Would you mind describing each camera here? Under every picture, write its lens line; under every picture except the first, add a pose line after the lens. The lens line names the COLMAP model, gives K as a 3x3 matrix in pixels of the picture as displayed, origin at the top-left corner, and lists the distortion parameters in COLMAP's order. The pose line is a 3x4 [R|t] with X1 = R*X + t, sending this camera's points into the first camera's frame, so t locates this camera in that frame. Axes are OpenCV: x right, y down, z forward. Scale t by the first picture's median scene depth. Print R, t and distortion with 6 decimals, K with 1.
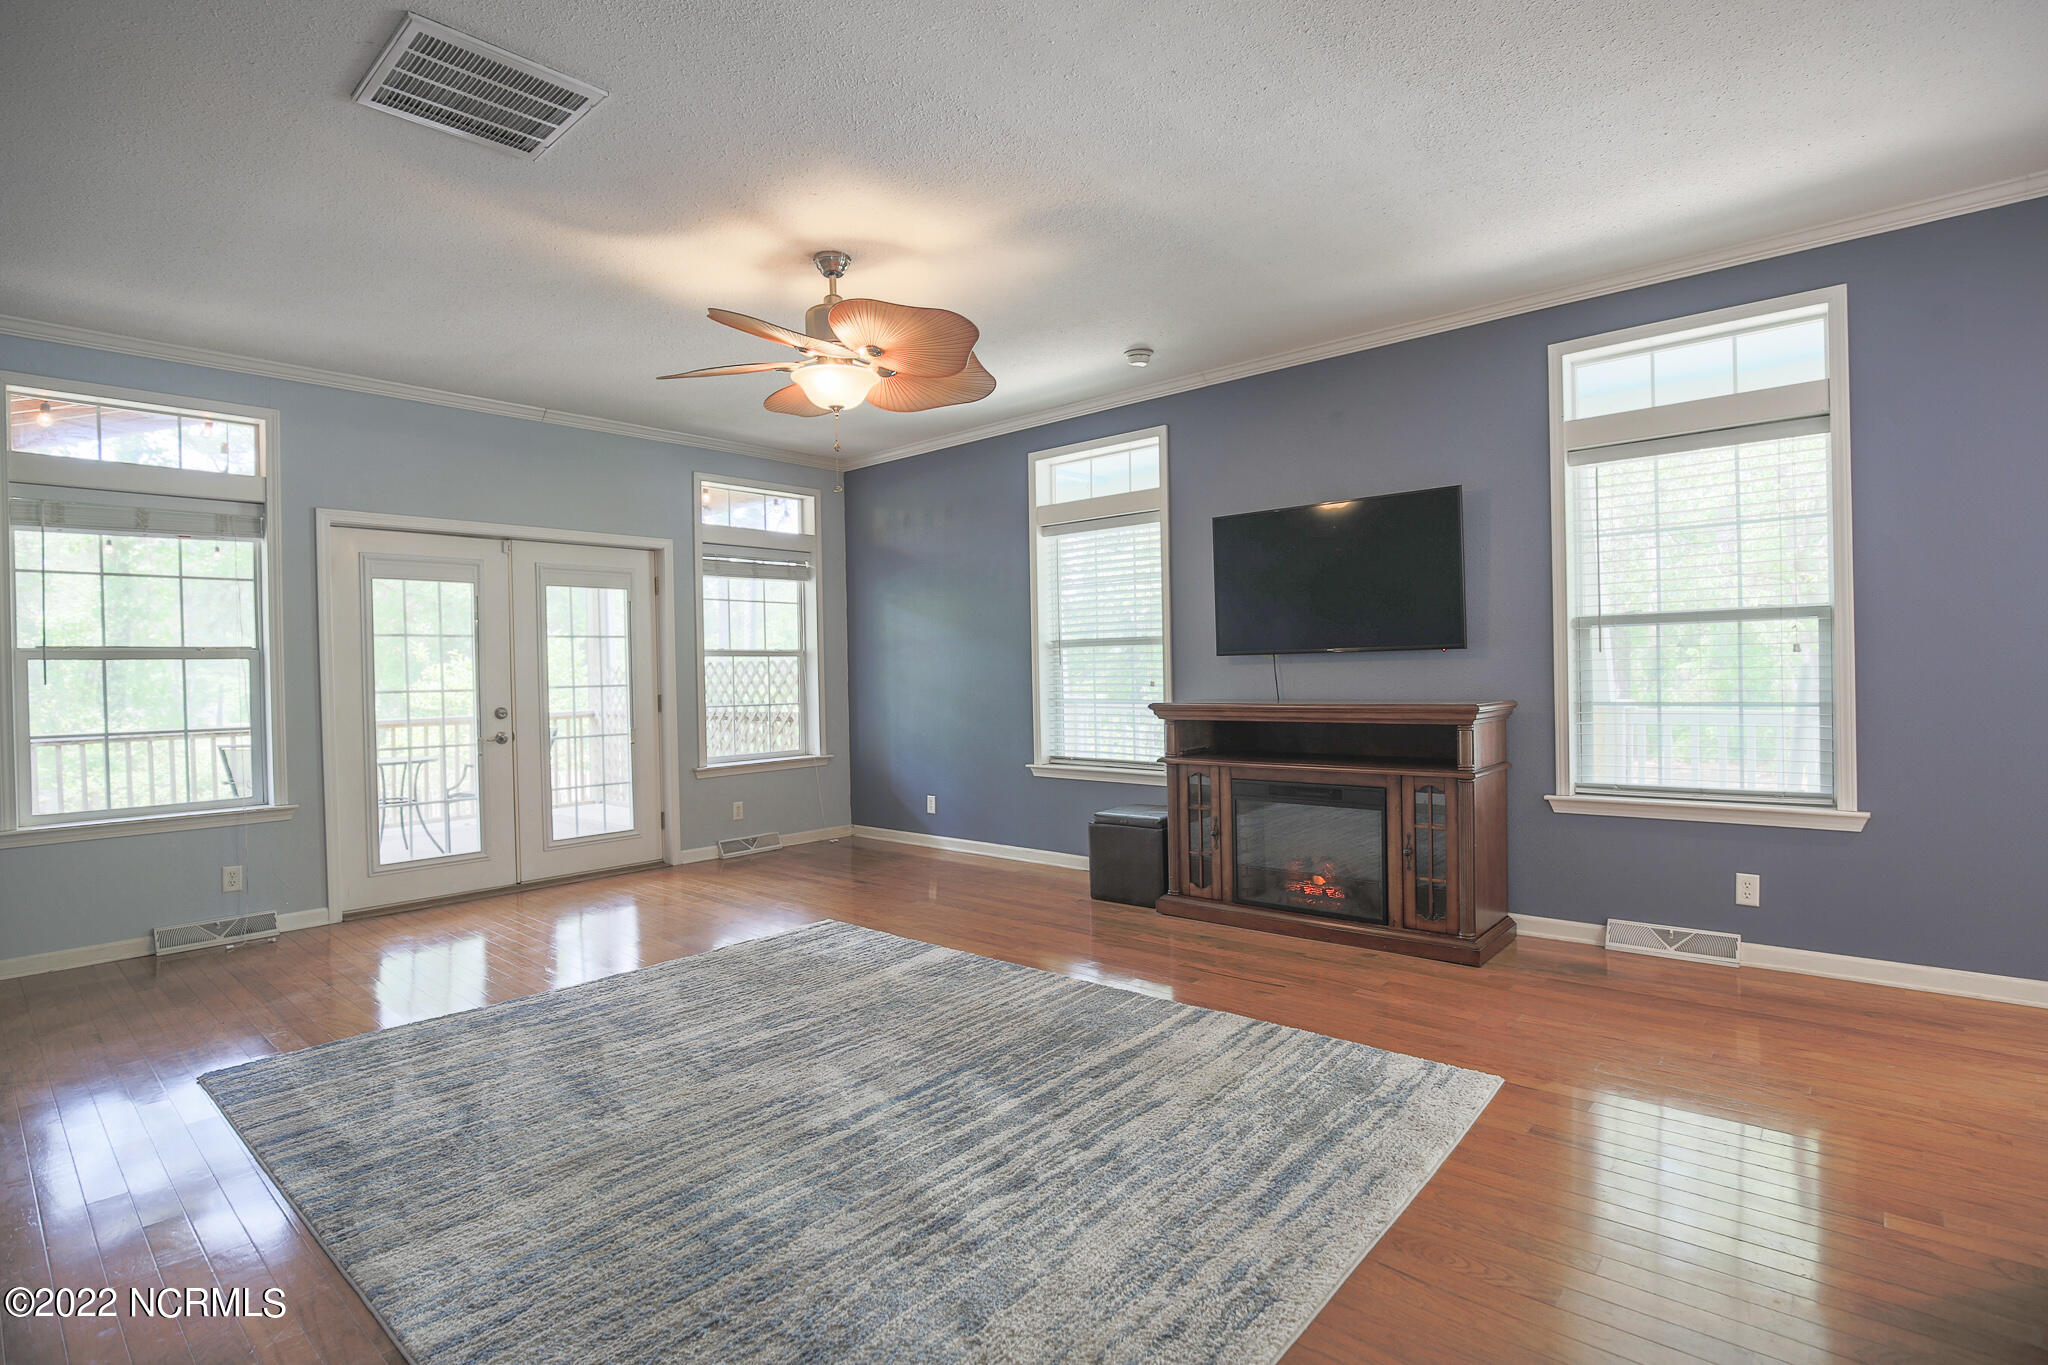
lens RADIAL K [[1028.2, 0, 1011.7], [0, 1028.2, 685.4], [0, 0, 1]] dist [-0.032196, 0.002954]
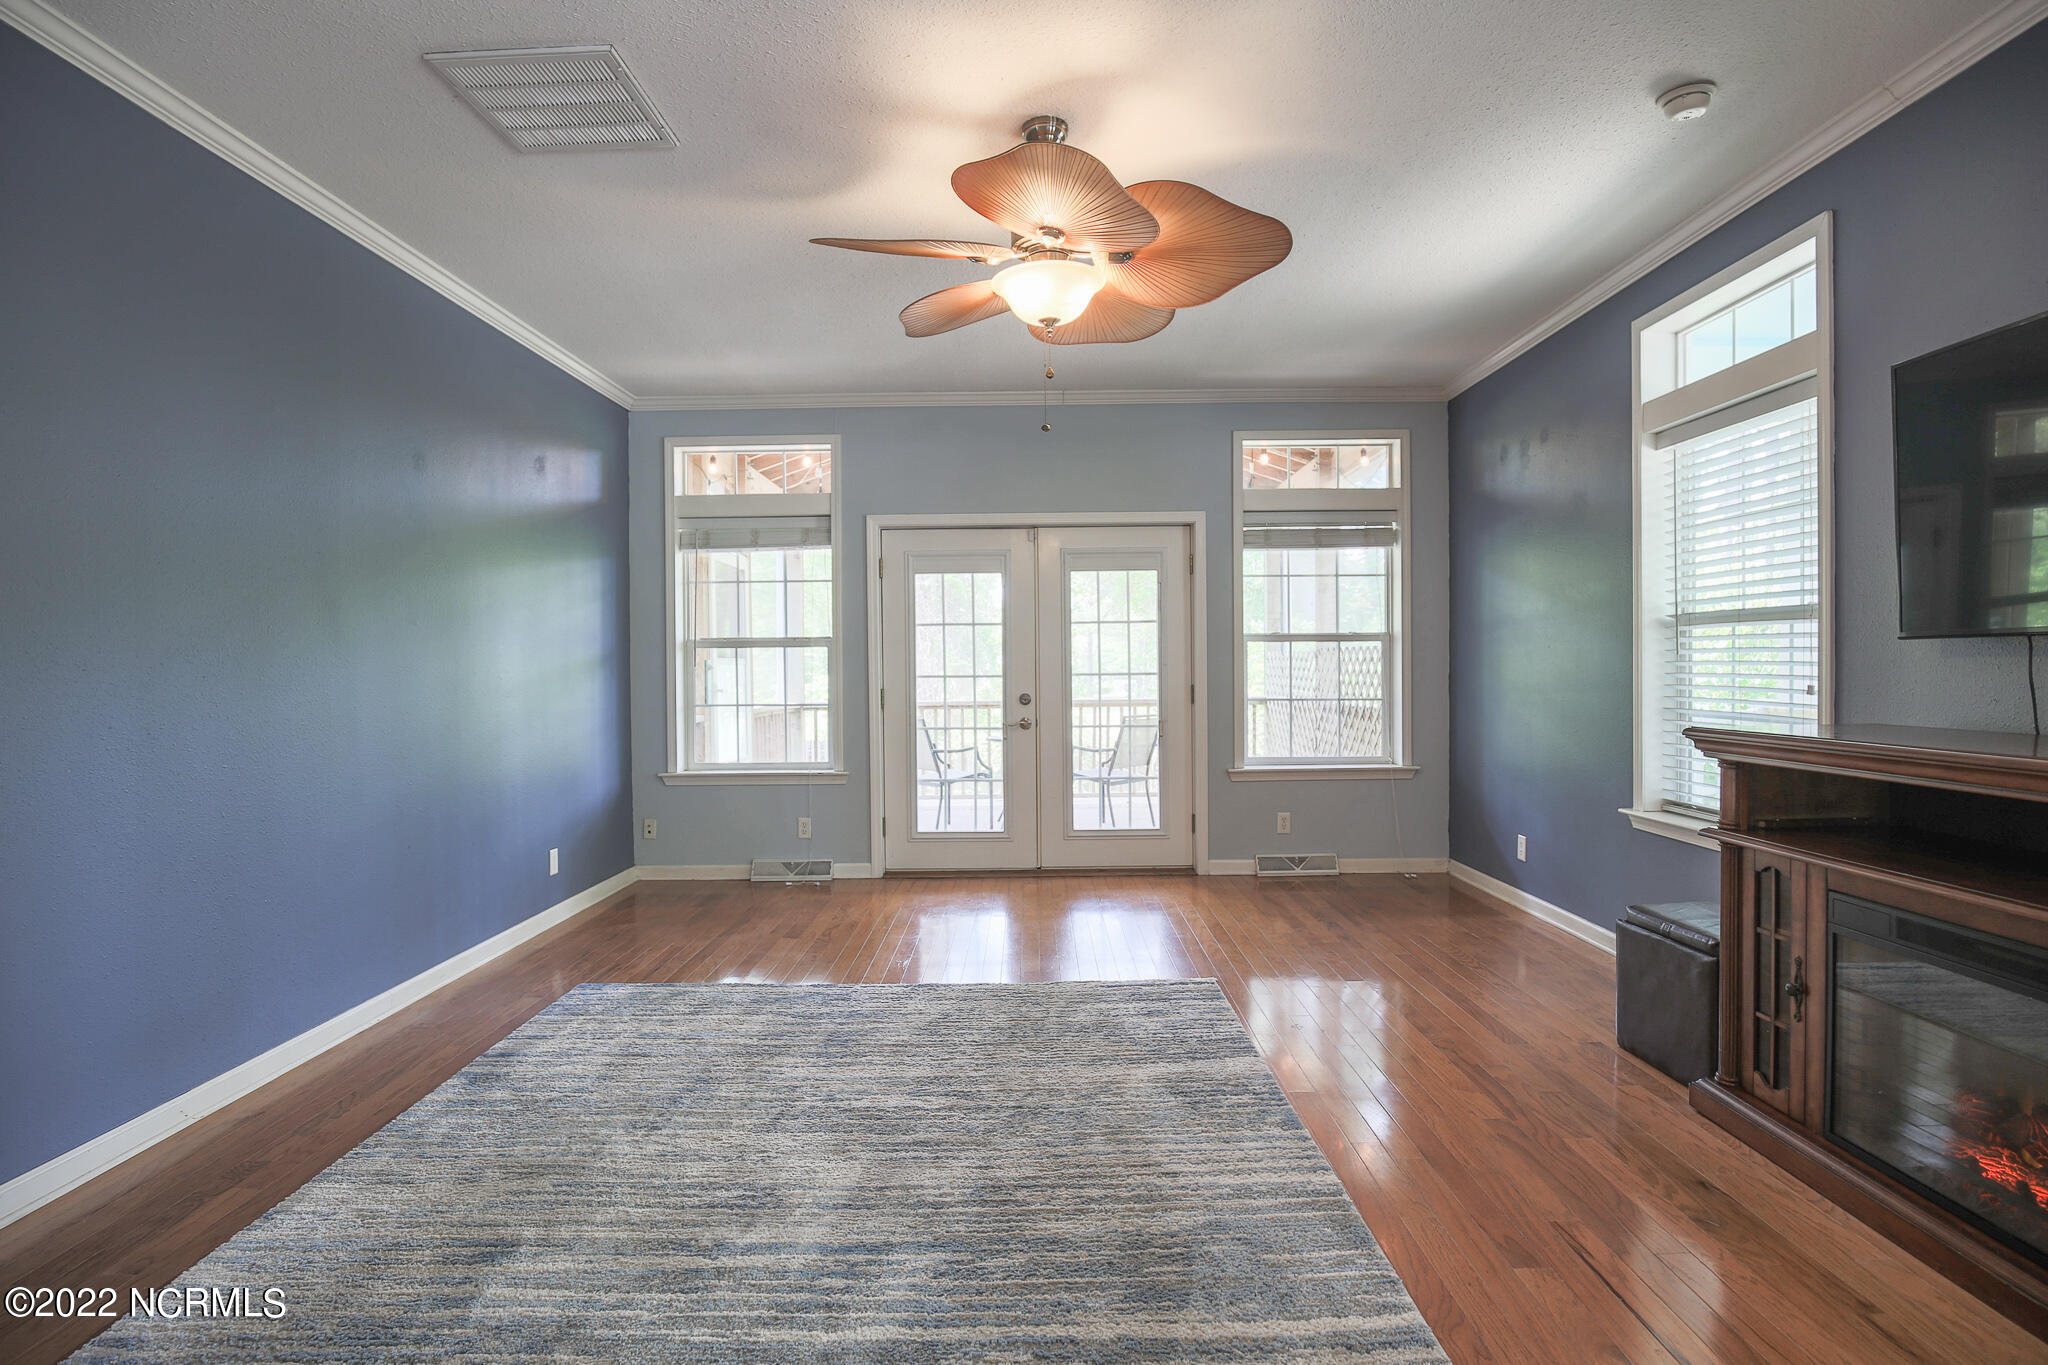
lens RADIAL K [[1028.2, 0, 1037.5], [0, 1028.2, 681.9], [0, 0, 1]] dist [-0.032196, 0.002954]
pose [[0.652383, 0.025244, -0.757469, 0.319786], [-0.013930, 0.999676, 0.021318, -0.013463], [0.757761, -0.003356, 0.652523, 0.382004]]
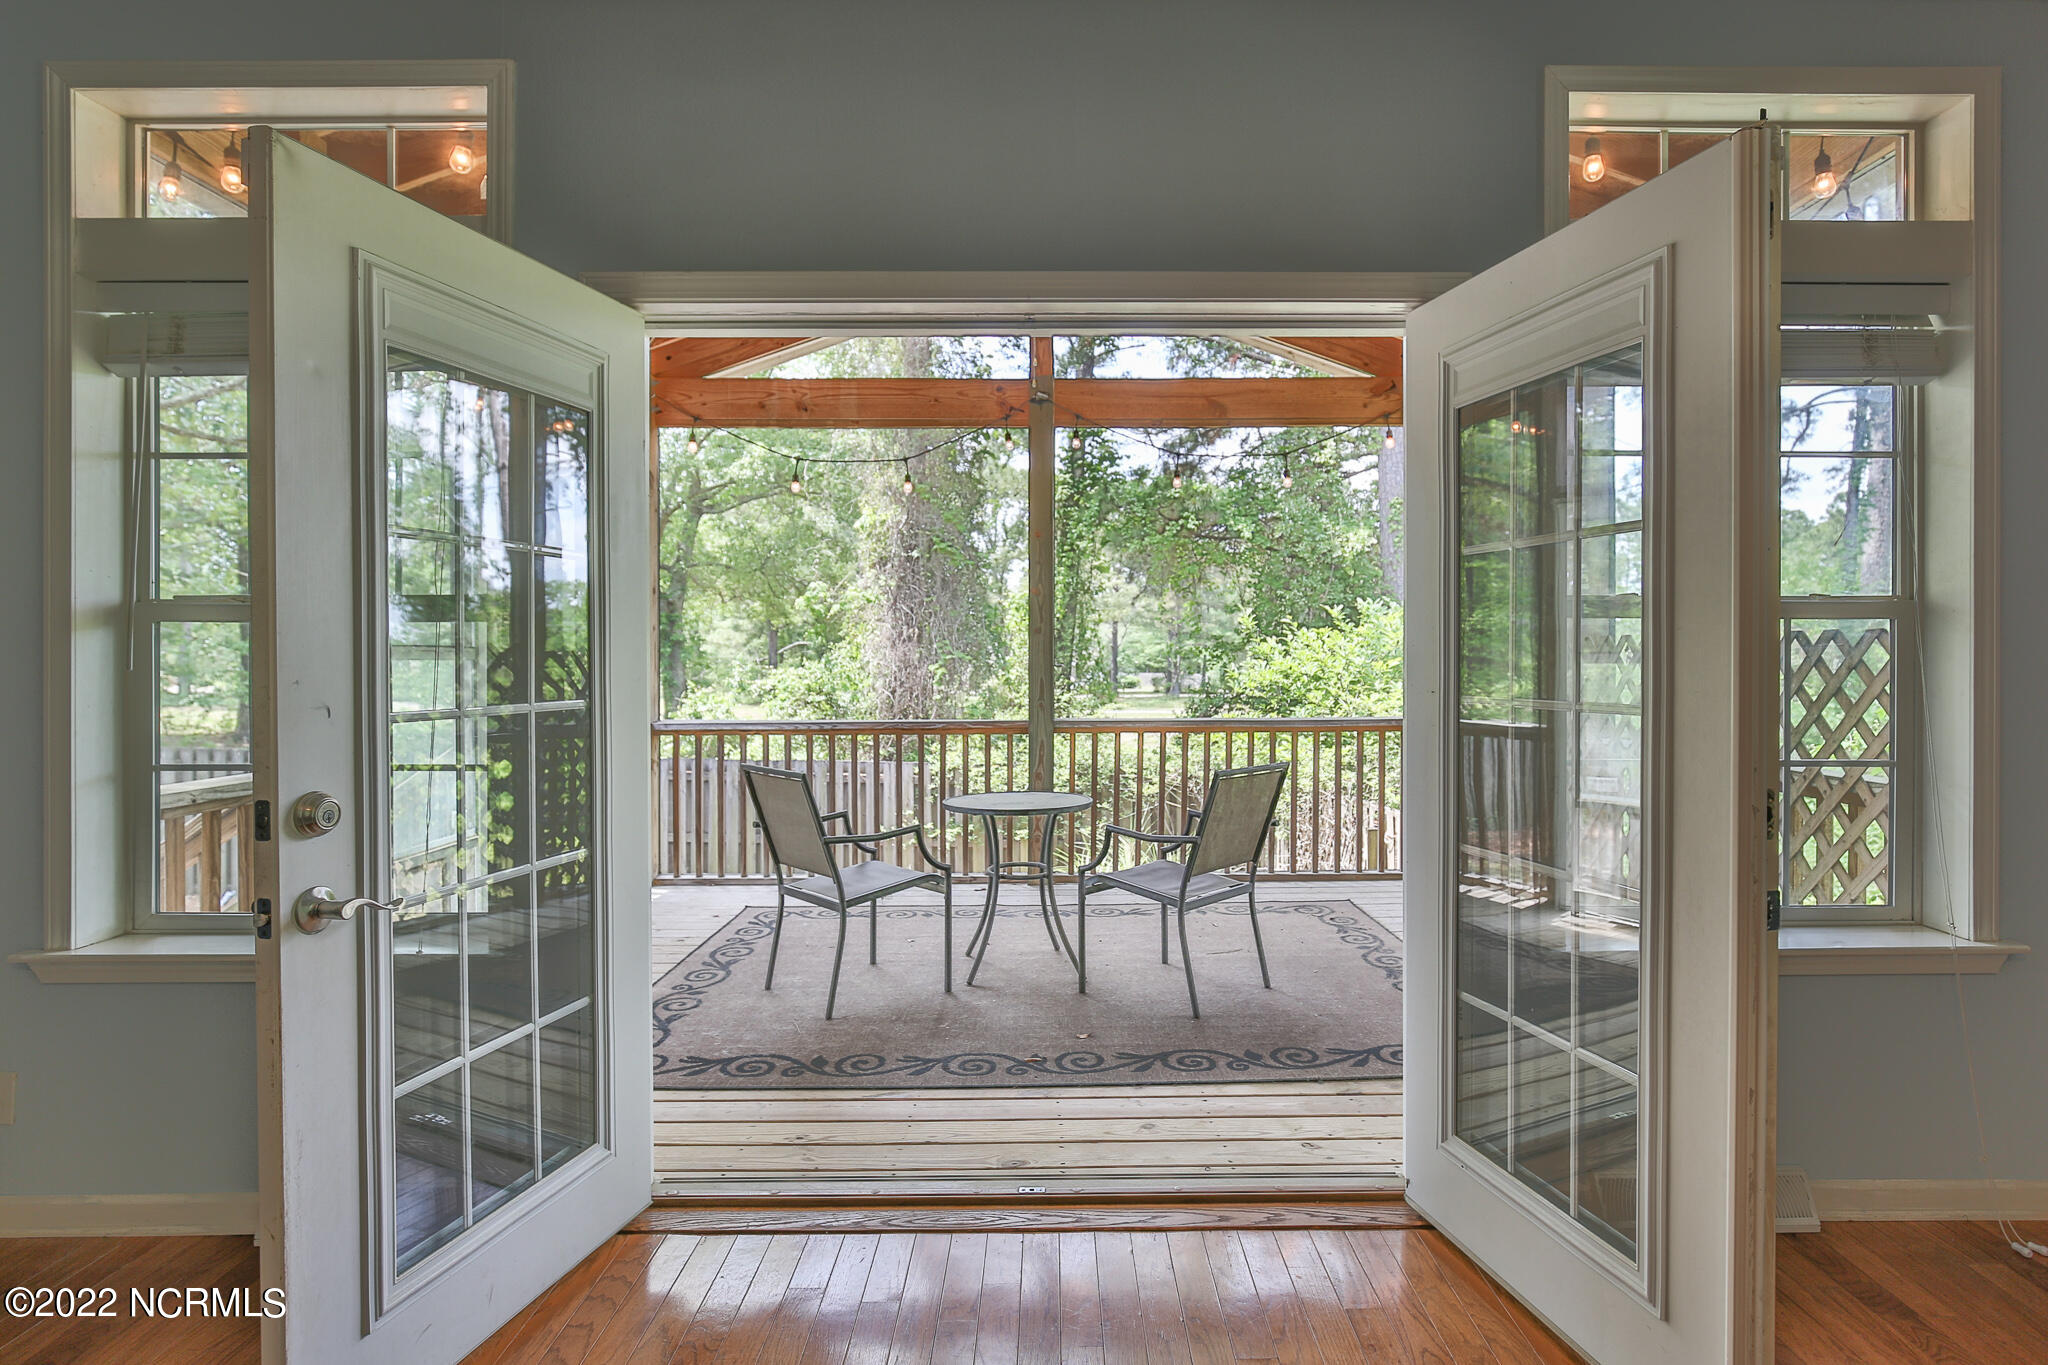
lens RADIAL K [[1028.2, 0, 1006.0], [0, 1028.2, 696.4], [0, 0, 1]] dist [-0.032196, 0.002954]
pose [[0.623947, 0.037425, -0.780570, -0.190446], [-0.016087, 0.999256, 0.035051, -0.013567], [0.781301, -0.009313, 0.624085, 0.826048]]
